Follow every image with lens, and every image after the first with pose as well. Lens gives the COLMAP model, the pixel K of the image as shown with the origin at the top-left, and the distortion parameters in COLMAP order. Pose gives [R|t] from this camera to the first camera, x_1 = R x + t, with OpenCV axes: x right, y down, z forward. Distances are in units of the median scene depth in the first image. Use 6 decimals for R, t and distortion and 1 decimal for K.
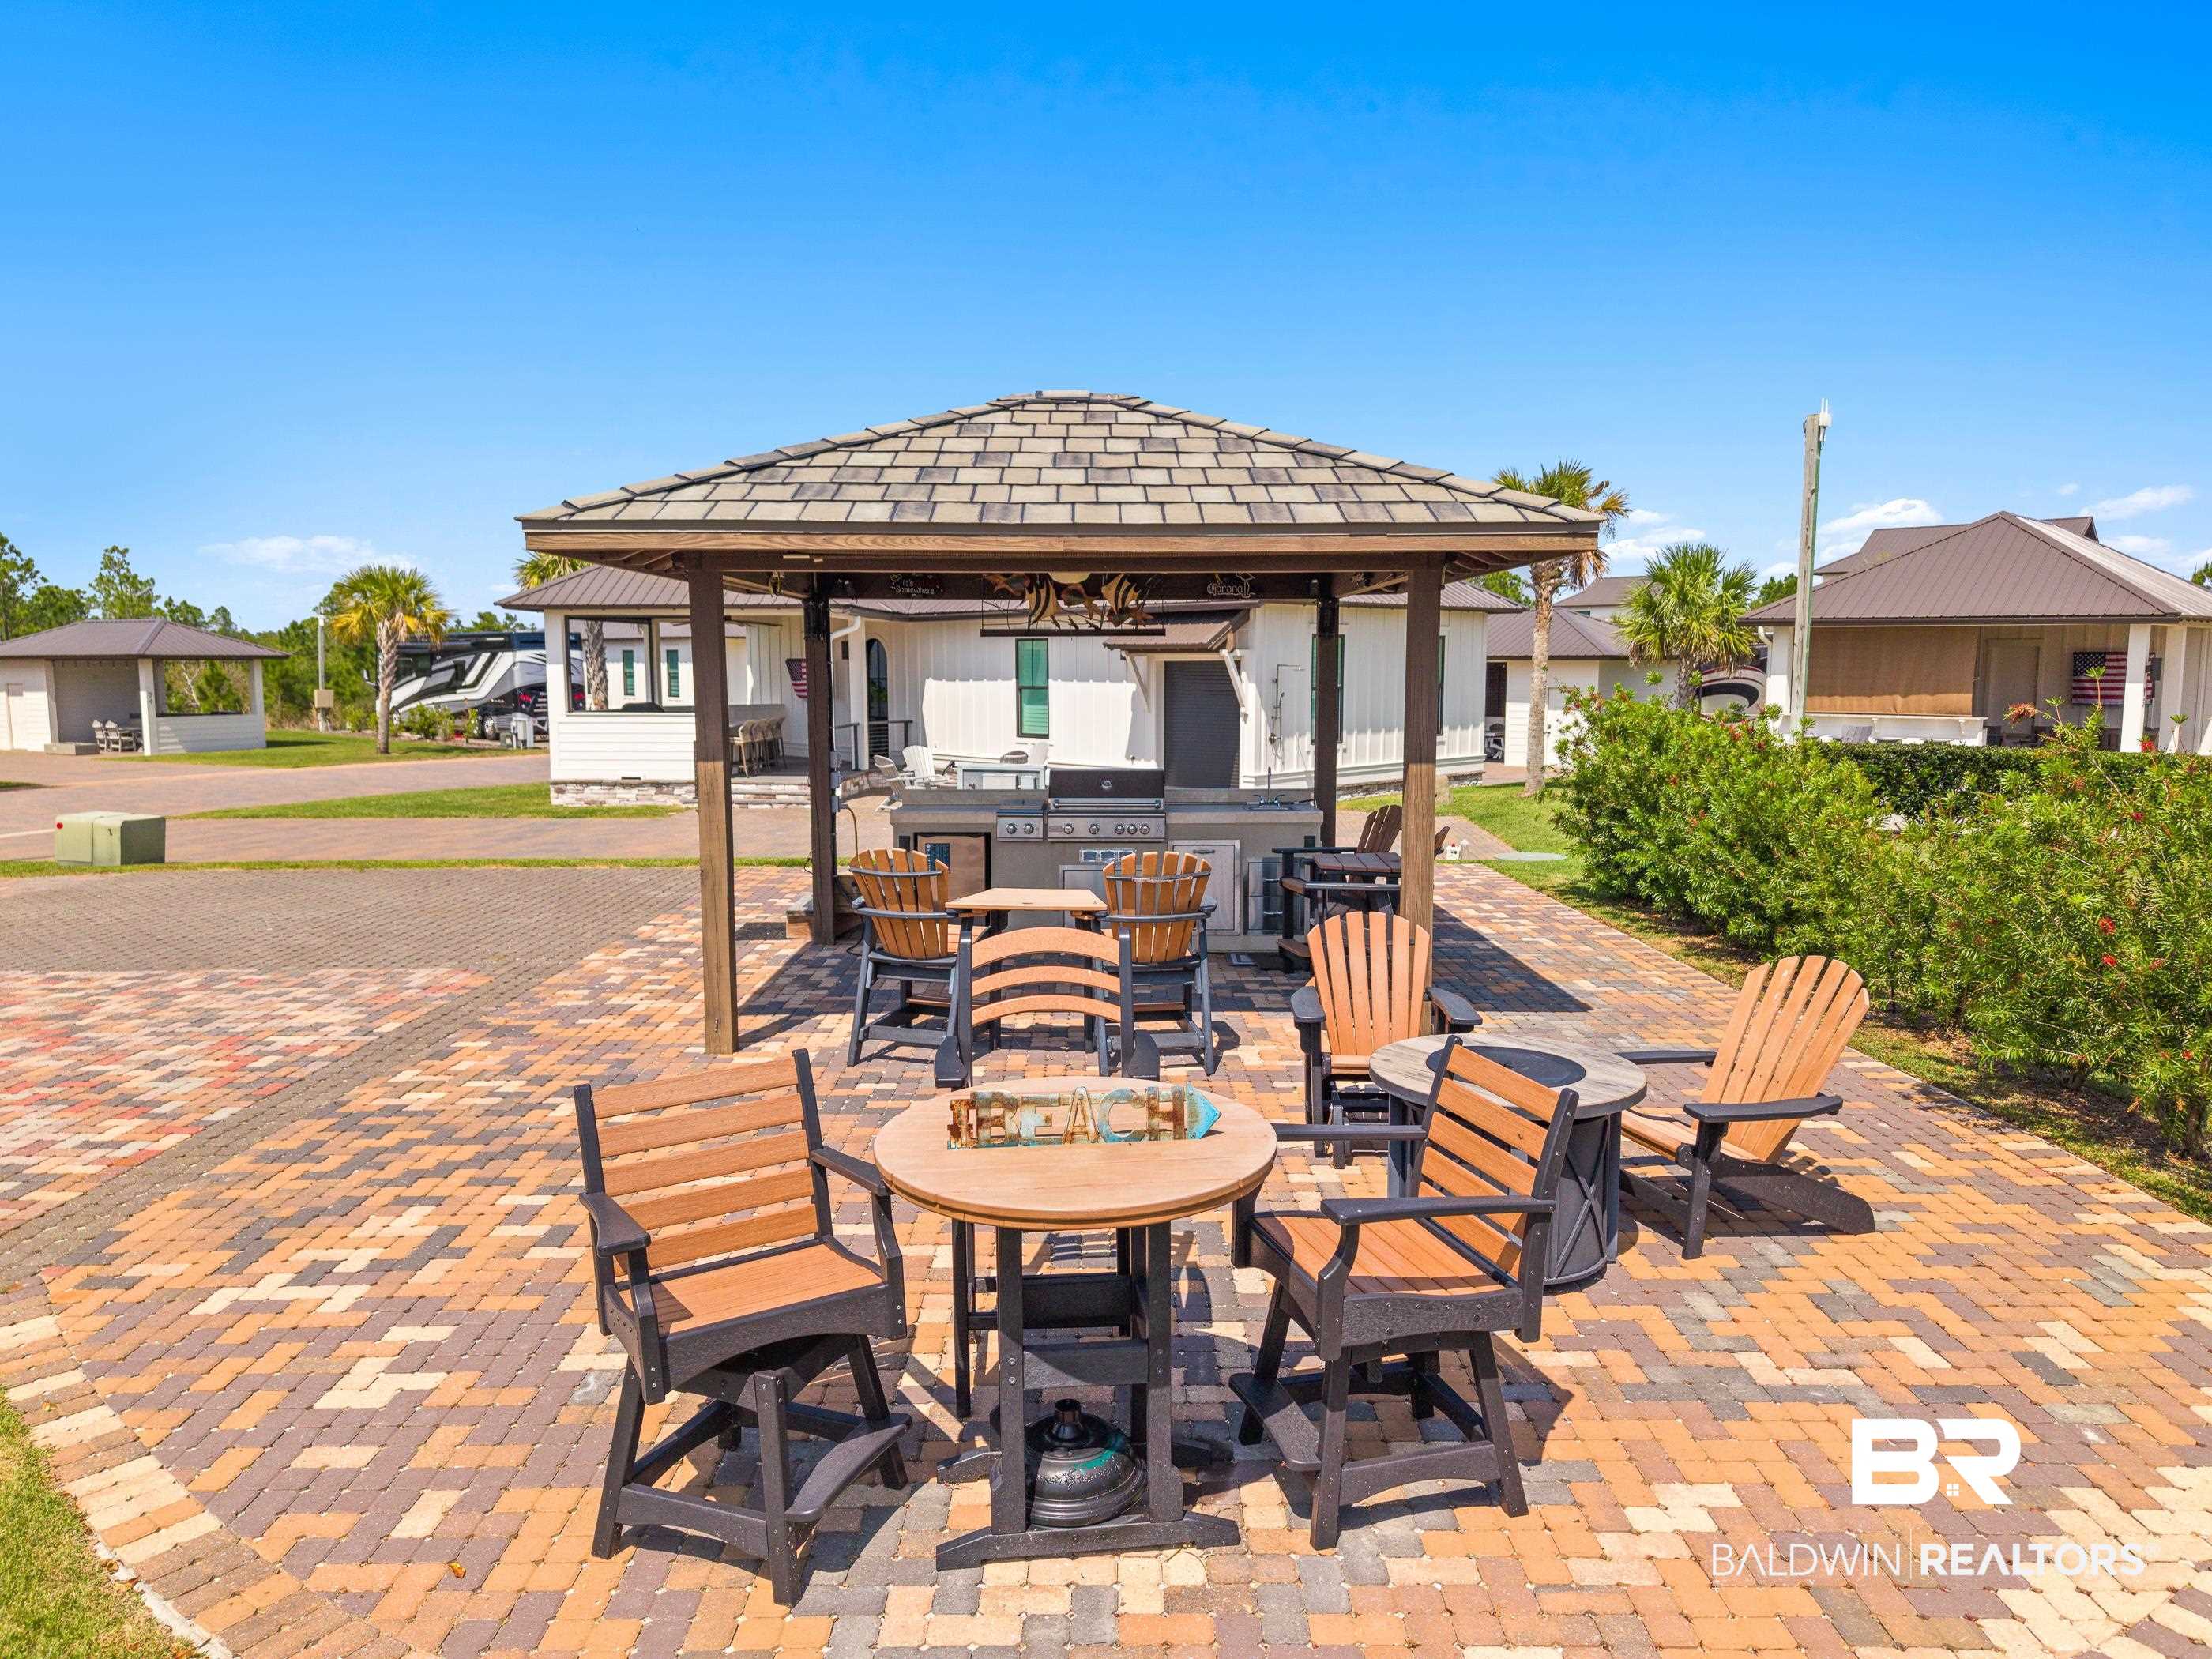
lens RADIAL K [[1495.2, 0, 1123.7], [0, 1495.2, 837.8], [0, 0, 1]] dist [0.046582, -0.069304]
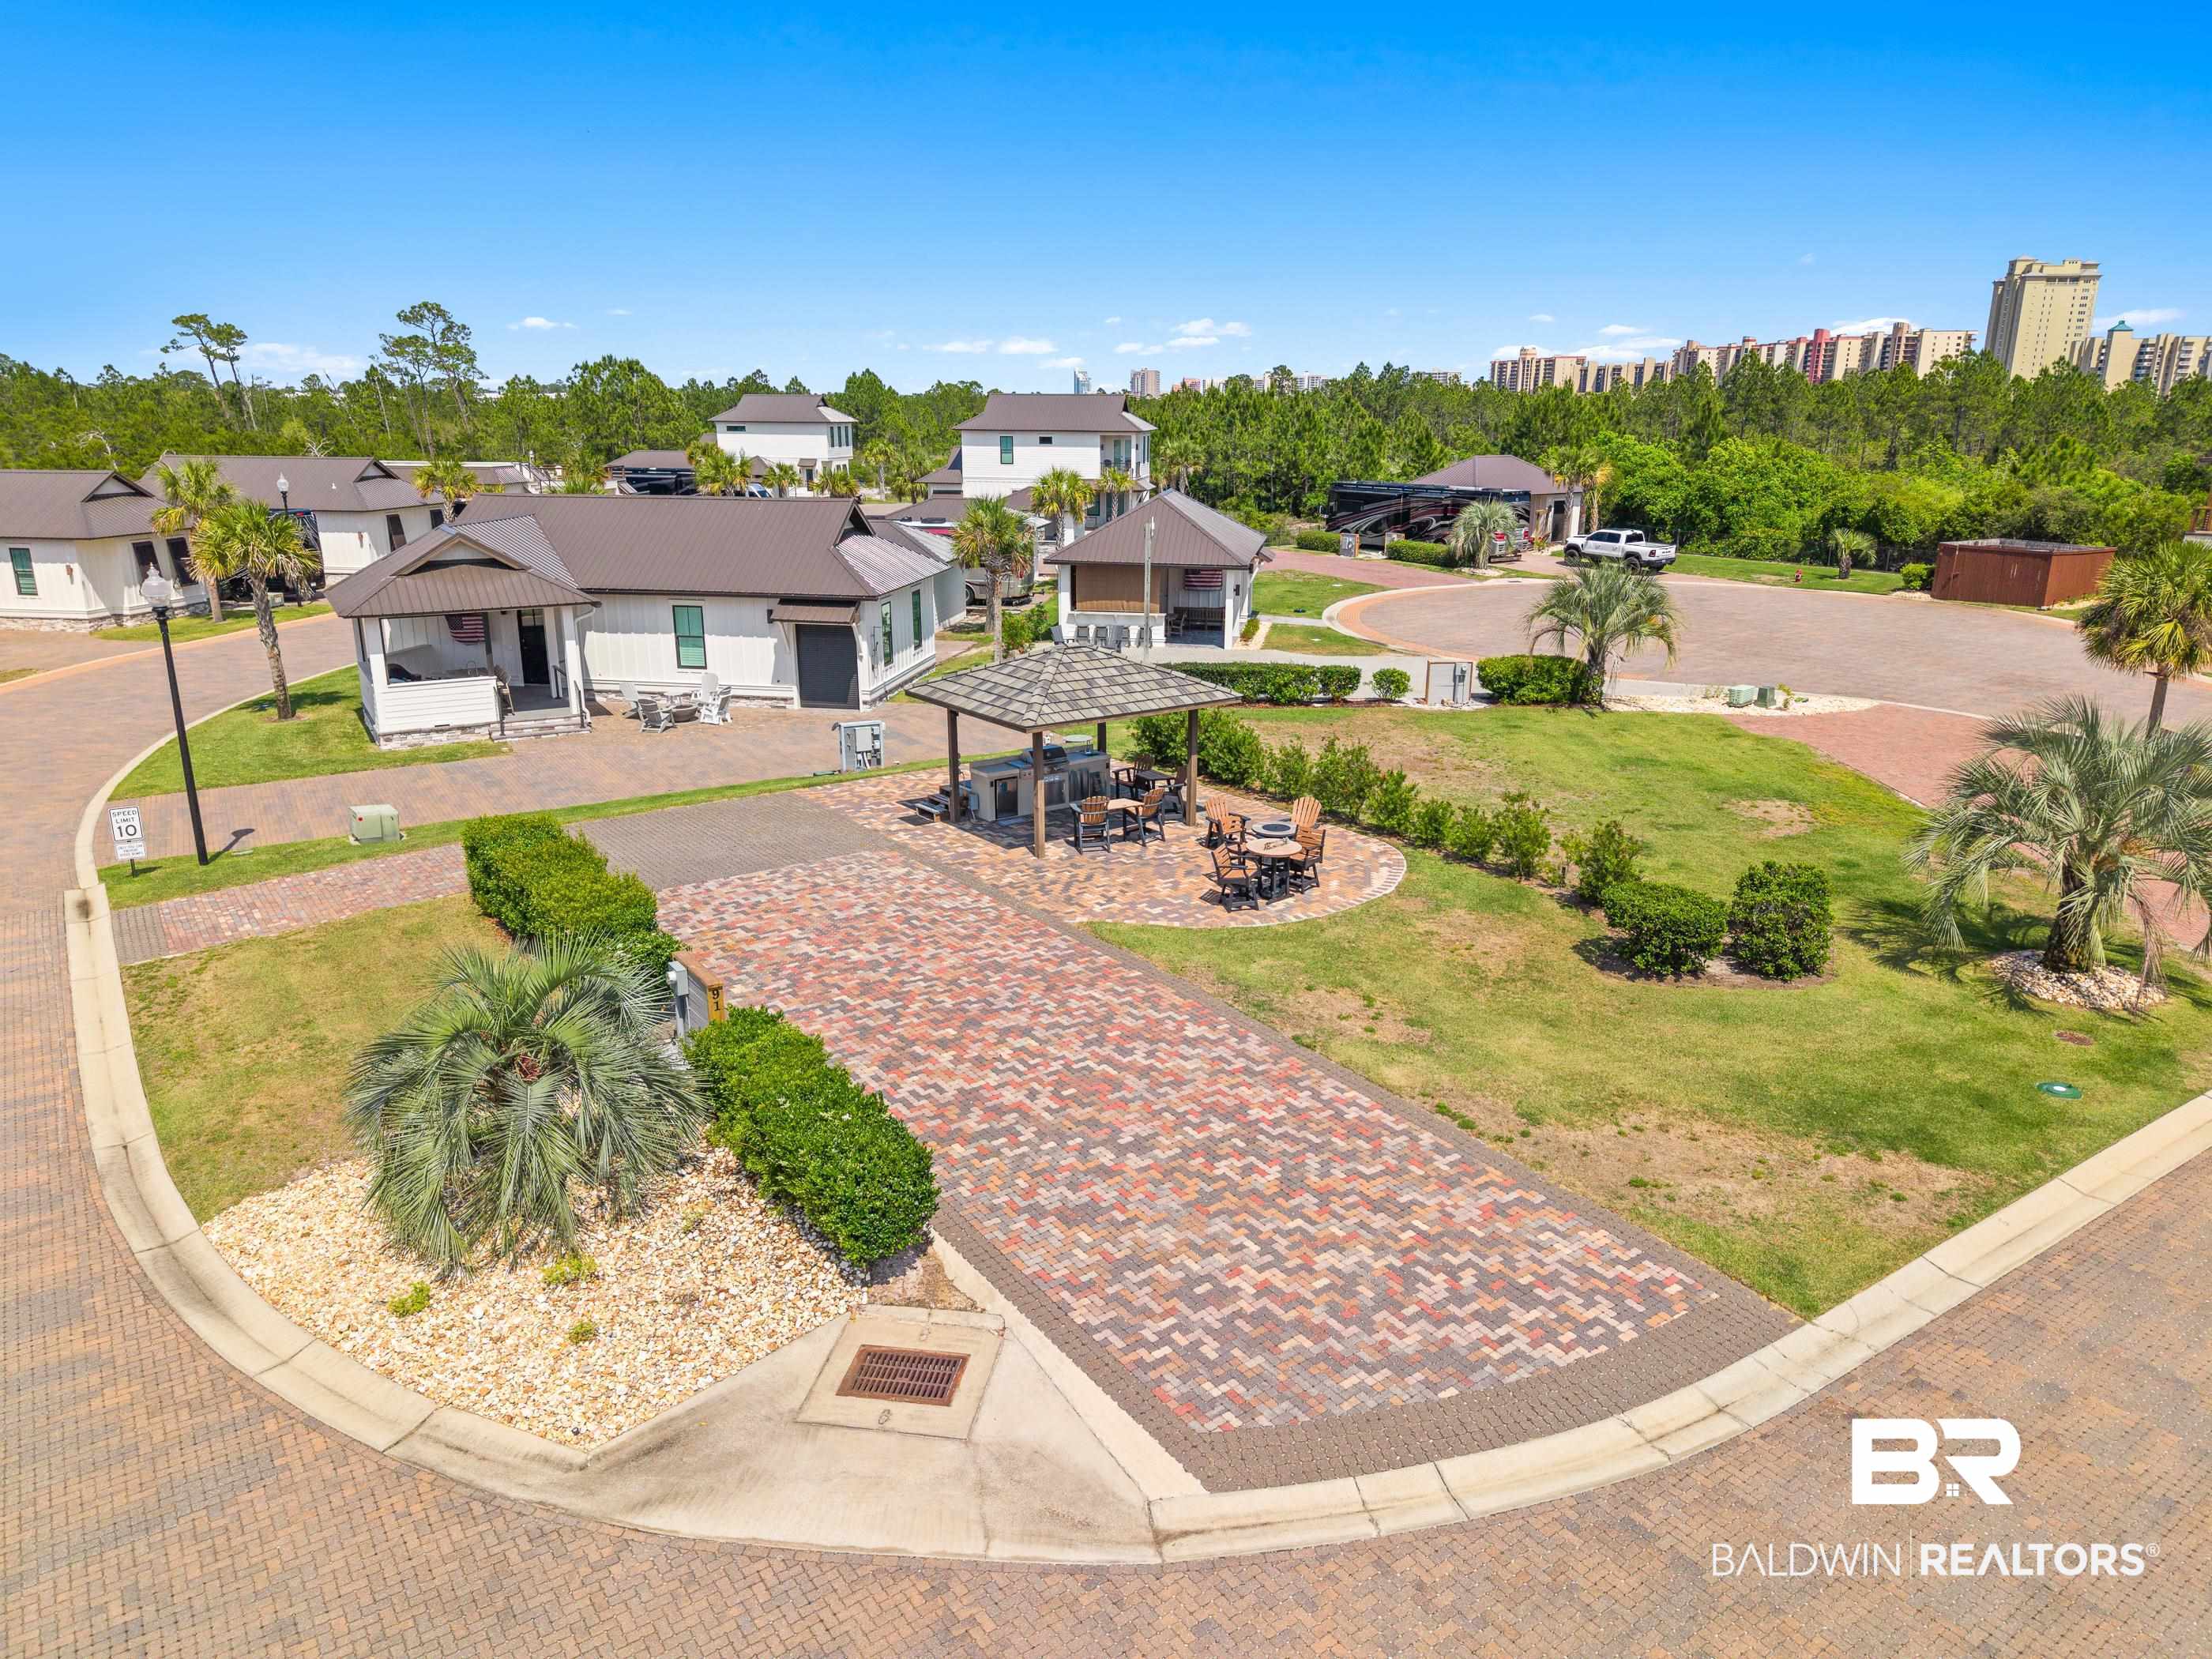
lens RADIAL K [[1495.2, 0, 1123.7], [0, 1495.2, 837.8], [0, 0, 1]] dist [0.046582, -0.069304]
pose [[0.813512, -0.159445, 0.559264, -1.938769], [0.062547, 0.980091, 0.188440, -0.521025], [-0.578175, -0.118318, 0.807288, -1.839084]]
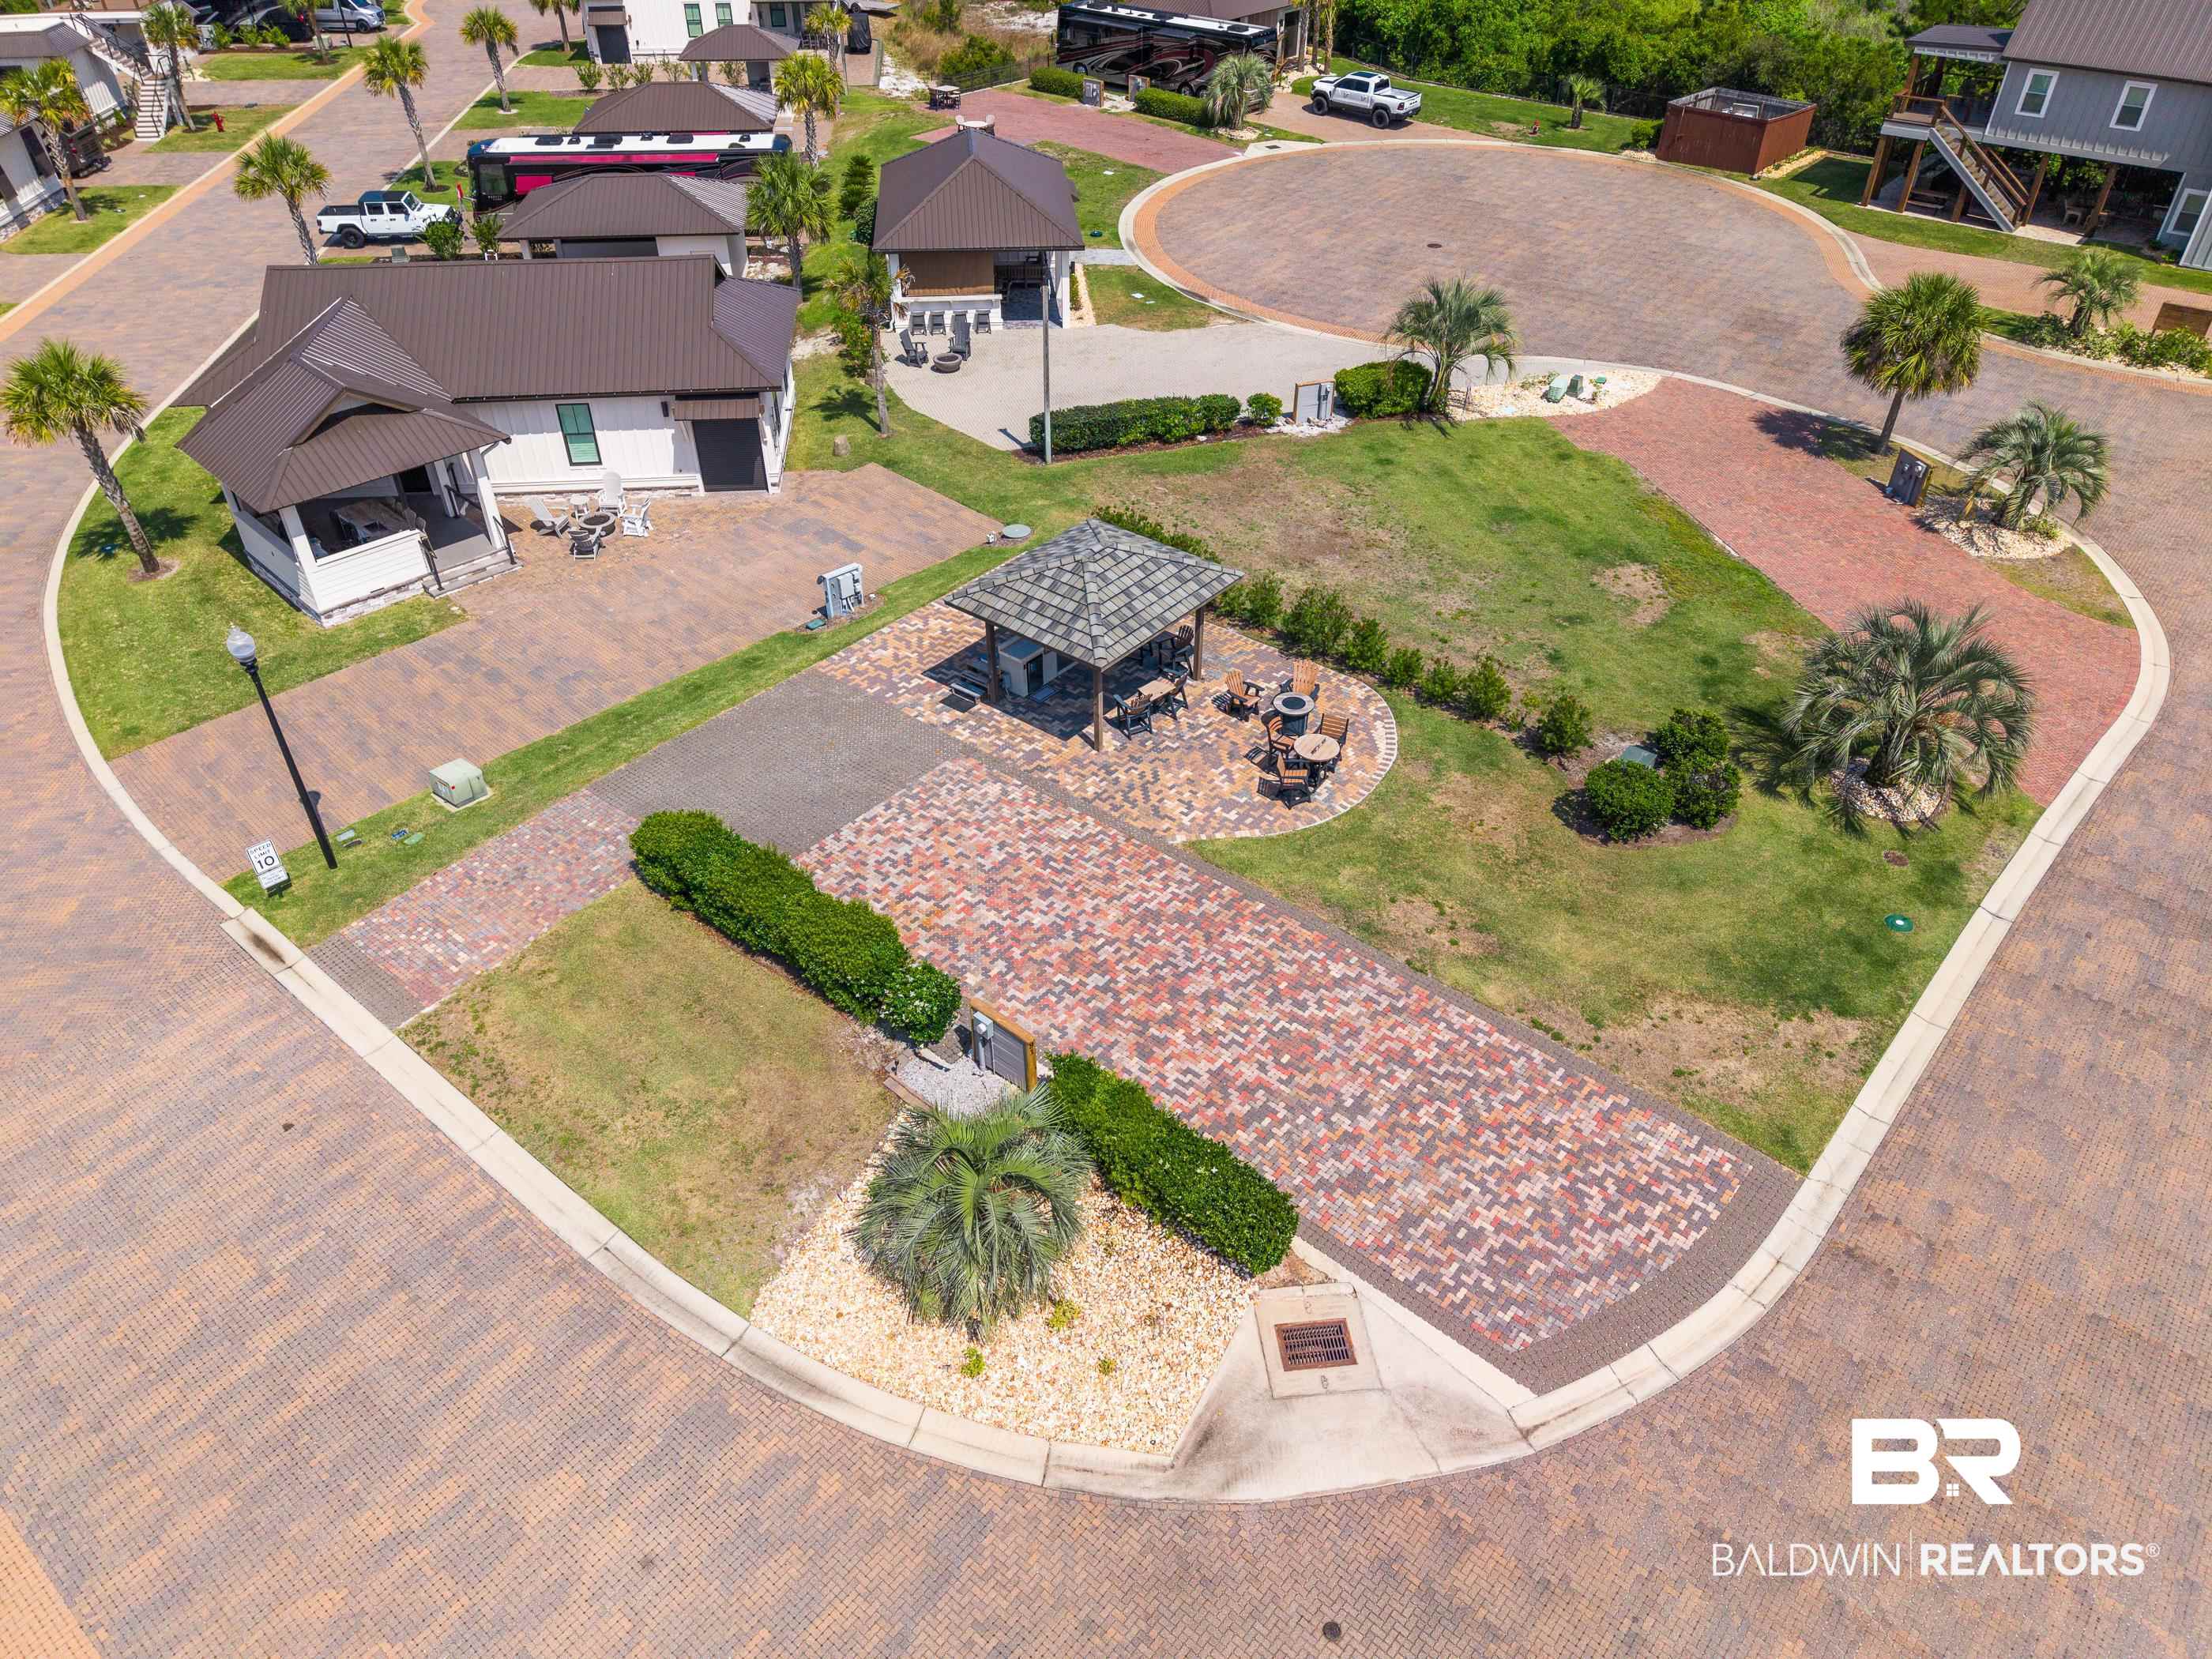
lens RADIAL K [[1495.2, 0, 1123.7], [0, 1495.2, 837.8], [0, 0, 1]] dist [0.046582, -0.069304]
pose [[0.635651, -0.478358, 0.605905, -2.671139], [0.083057, 0.822698, 0.562379, -1.855707], [-0.767495, -0.307152, 0.562680, -1.375154]]
